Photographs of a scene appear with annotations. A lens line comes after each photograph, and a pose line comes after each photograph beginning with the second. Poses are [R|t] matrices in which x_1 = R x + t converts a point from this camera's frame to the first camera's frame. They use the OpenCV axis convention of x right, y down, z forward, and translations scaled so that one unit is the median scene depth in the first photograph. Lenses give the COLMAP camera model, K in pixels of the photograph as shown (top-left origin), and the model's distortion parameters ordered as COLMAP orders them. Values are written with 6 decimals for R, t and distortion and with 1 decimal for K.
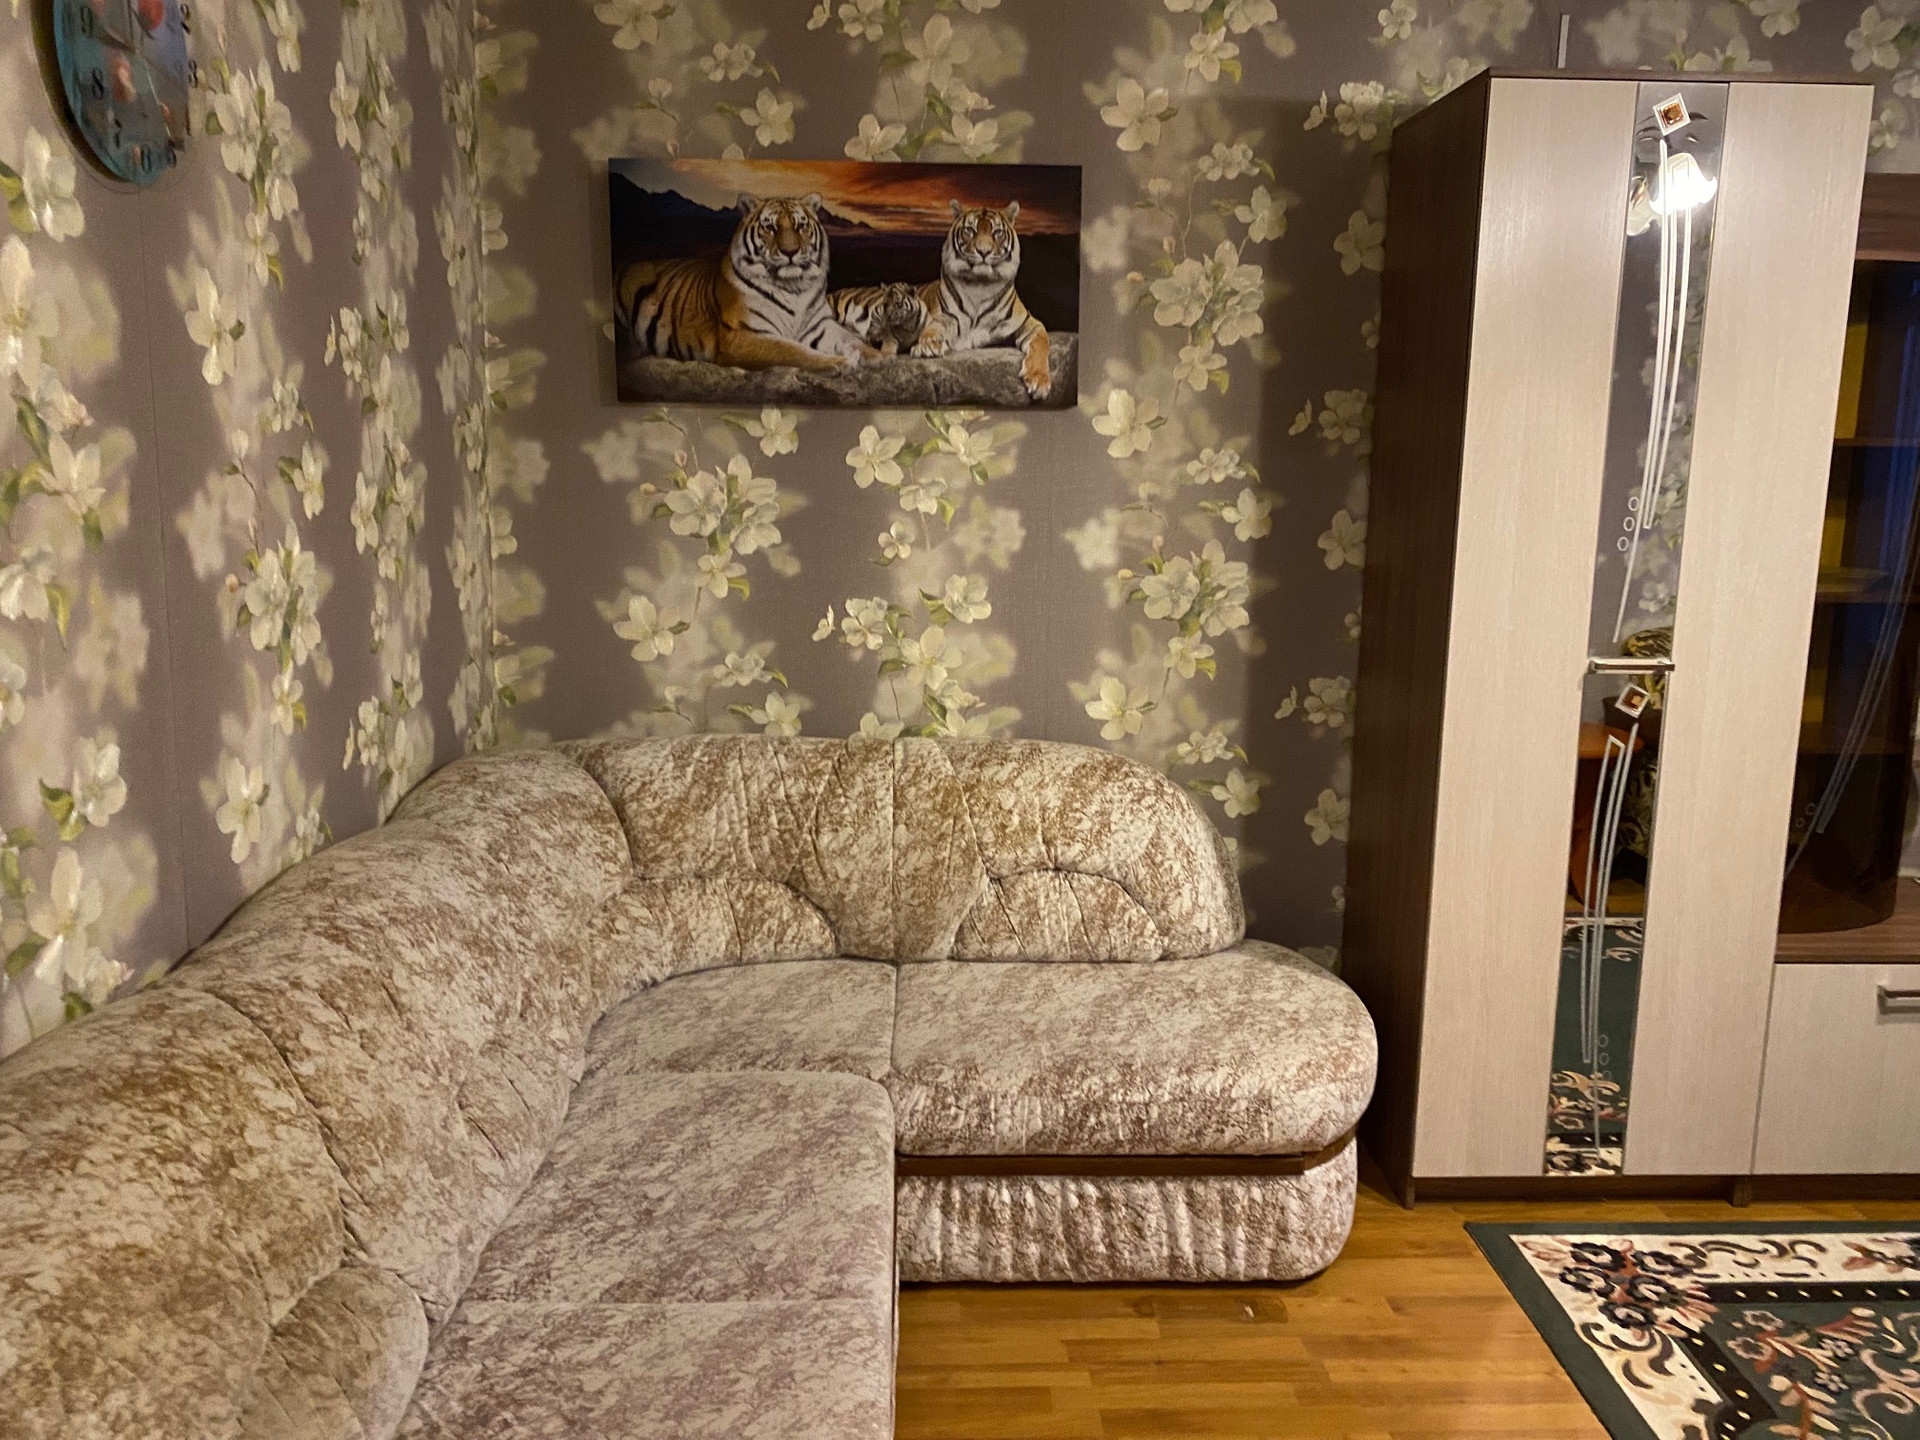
lens RADIAL K [[1466.9, 0, 989.4], [0, 1466.9, 711.7], [0, 0, 1]] dist [0.070281, -0.063038]
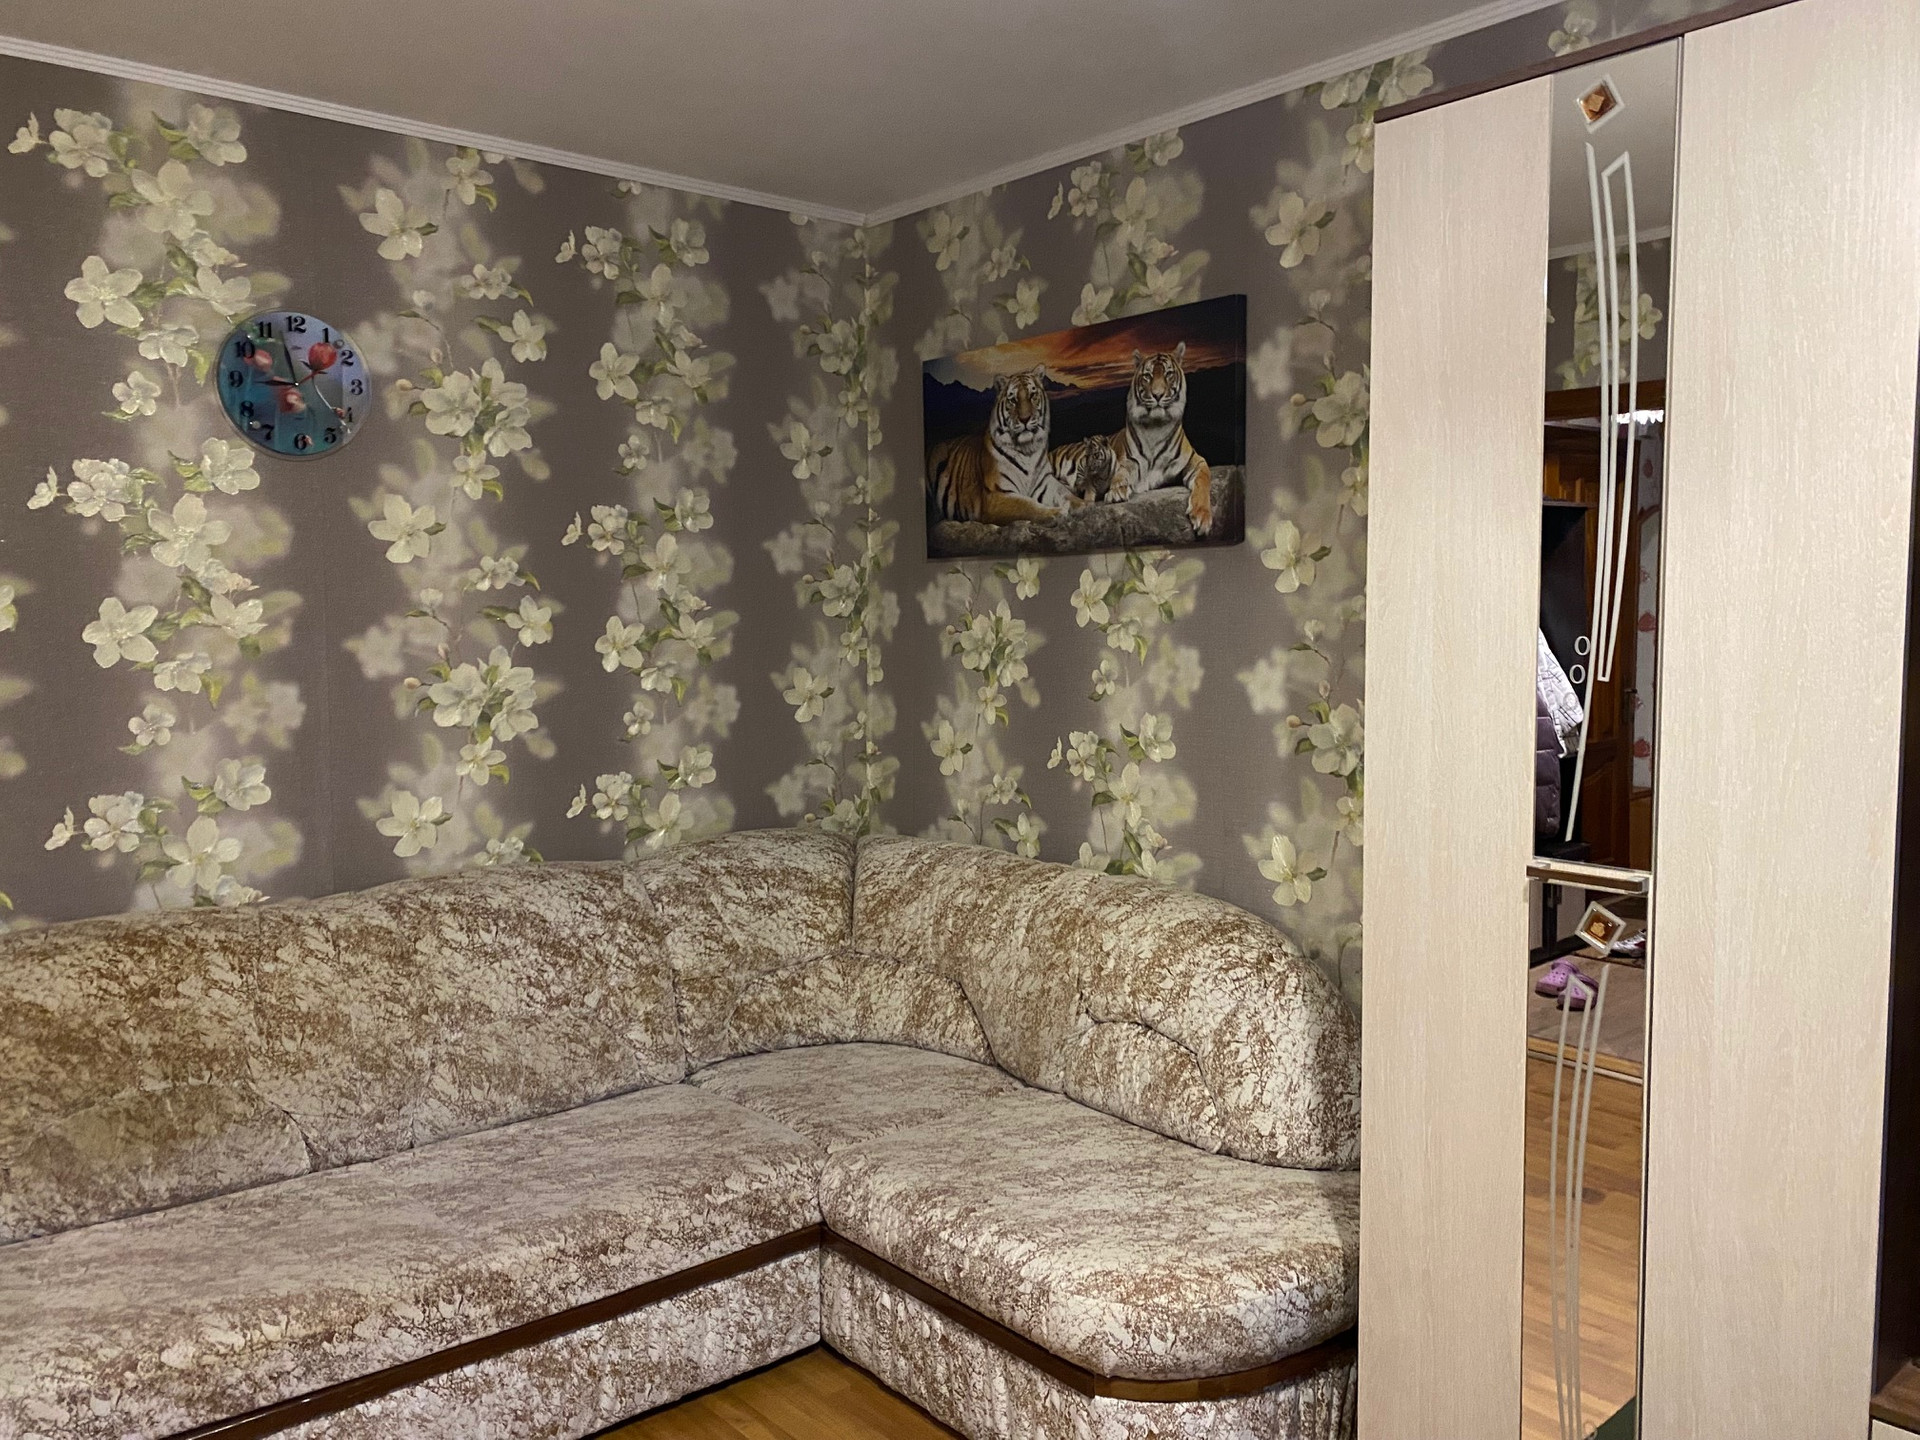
lens RADIAL K [[1468.4, 0, 936.5], [0, 1468.4, 715.1], [0, 0, 1]] dist [0.045152, -0.042605]
pose [[0.598730, 0.043430, -0.799773, 0.714331], [-0.124145, 0.991494, -0.039097, -0.036832], [0.791271, 0.122696, 0.599028, 0.302178]]
